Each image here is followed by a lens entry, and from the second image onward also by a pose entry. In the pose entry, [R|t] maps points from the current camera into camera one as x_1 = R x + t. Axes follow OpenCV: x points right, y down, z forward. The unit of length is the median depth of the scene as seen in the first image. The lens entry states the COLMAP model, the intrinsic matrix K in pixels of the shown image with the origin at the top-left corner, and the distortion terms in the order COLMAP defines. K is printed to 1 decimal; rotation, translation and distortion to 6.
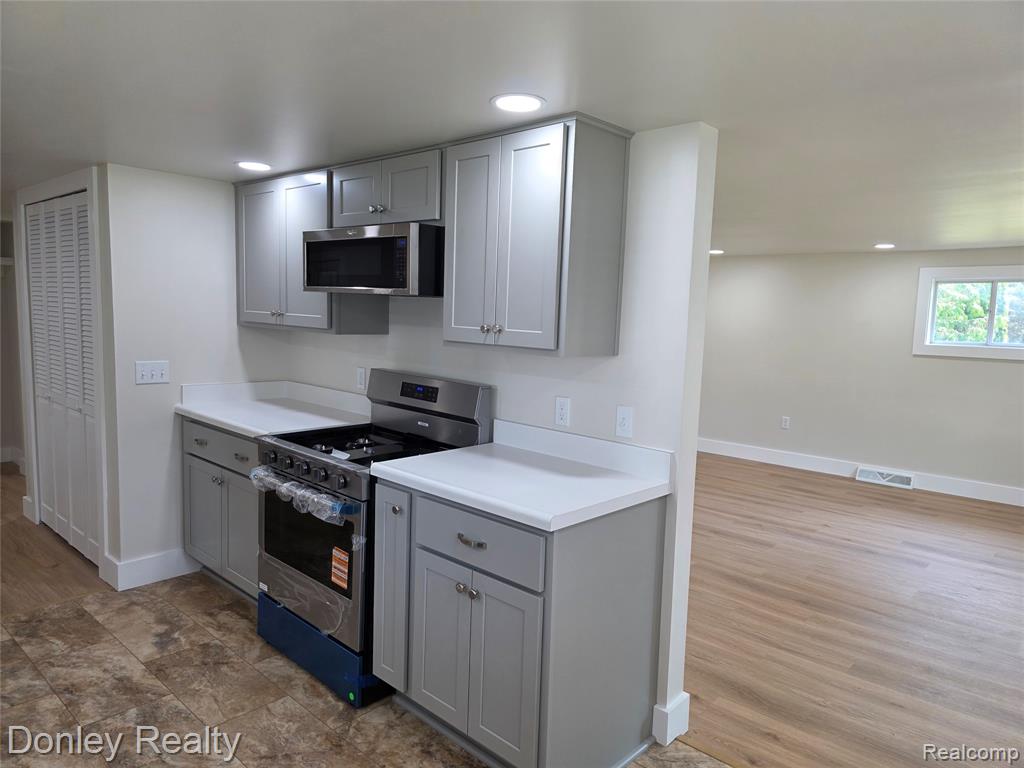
lens RADIAL K [[685.1, 0, 512.0], [0, 685.1, 384.0], [0, 0, 1]] dist [0.067265, -0.056825]
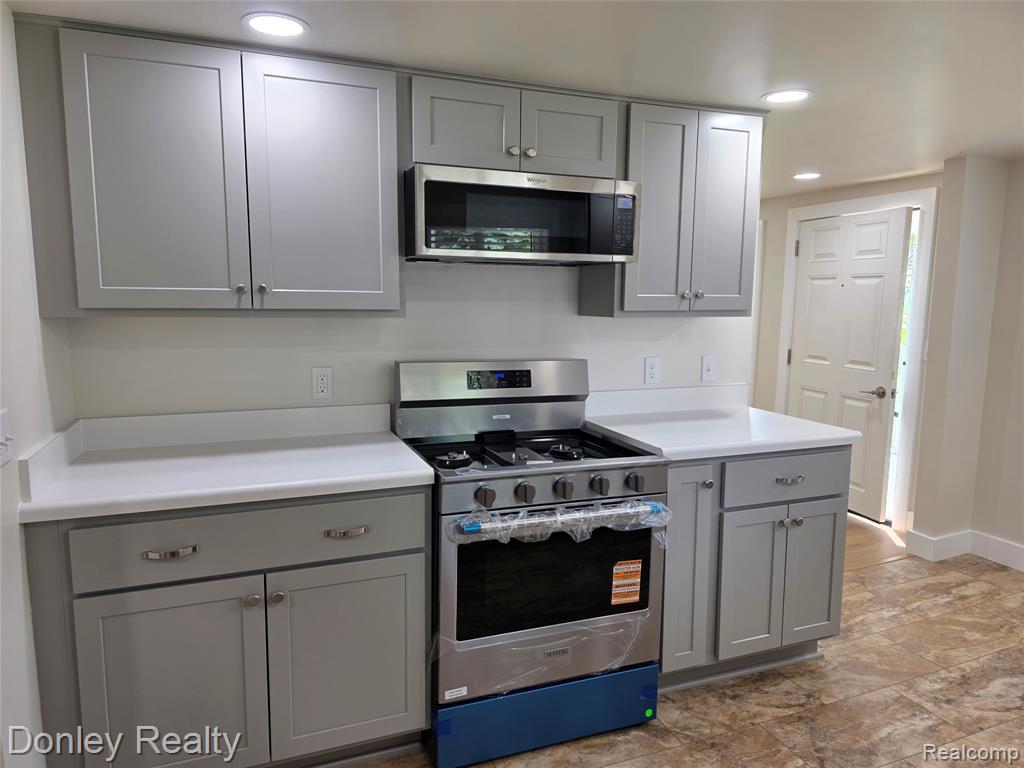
lens RADIAL K [[685.1, 0, 512.0], [0, 685.1, 384.0], [0, 0, 1]] dist [0.067265, -0.056825]
pose [[0.425985, -0.146885, 0.892727, -0.993013], [0.107094, 0.987982, 0.111456, -0.084107], [-0.898370, 0.048128, 0.436596, 0.709938]]
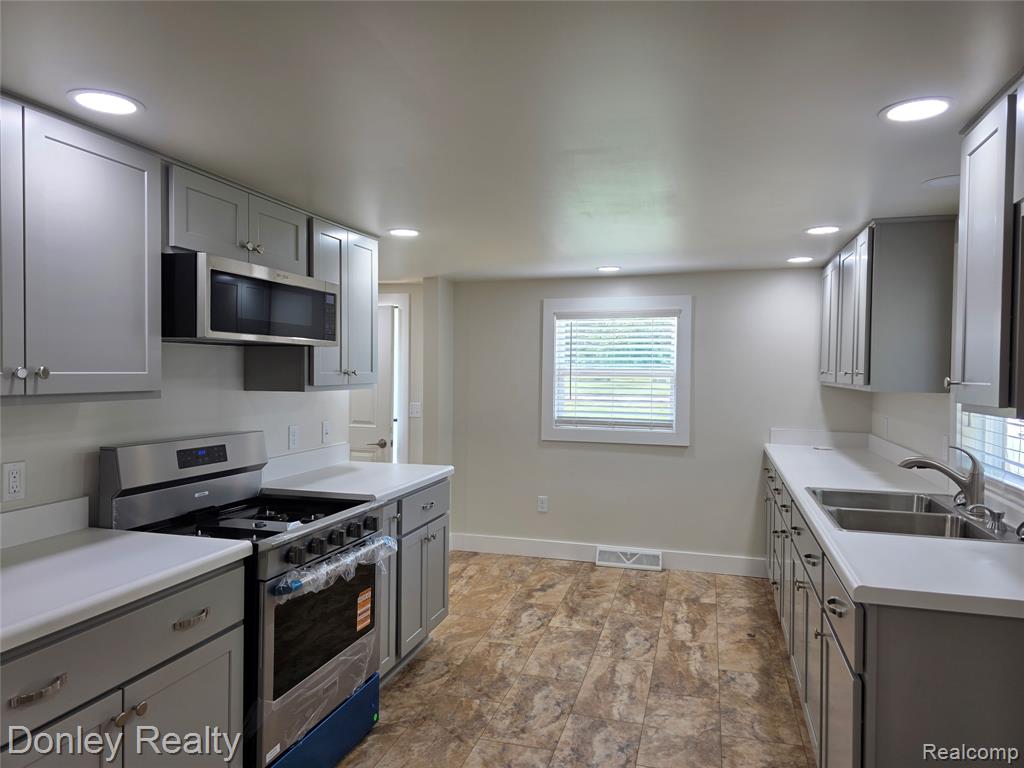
lens RADIAL K [[685.1, 0, 512.0], [0, 685.1, 384.0], [0, 0, 1]] dist [0.067265, -0.056825]
pose [[-0.443980, -0.058635, 0.894116, -1.201468], [0.076568, 0.991724, 0.103056, -0.152890], [-0.892759, 0.114216, -0.435817, 1.162226]]
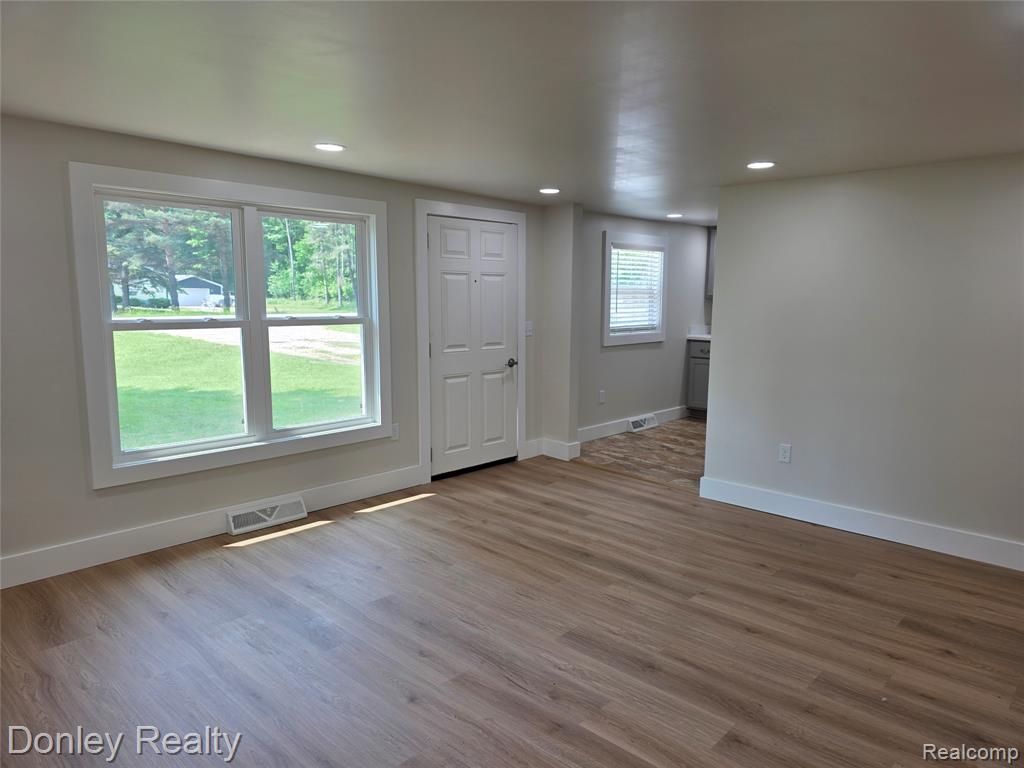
lens RADIAL K [[685.1, 0, 512.0], [0, 685.1, 384.0], [0, 0, 1]] dist [0.067265, -0.056825]
pose [[-0.999063, -0.042706, 0.007026, 0.722314], [-0.039718, 0.969175, 0.243152, -0.235378], [-0.017194, 0.242645, -0.969963, 2.611938]]
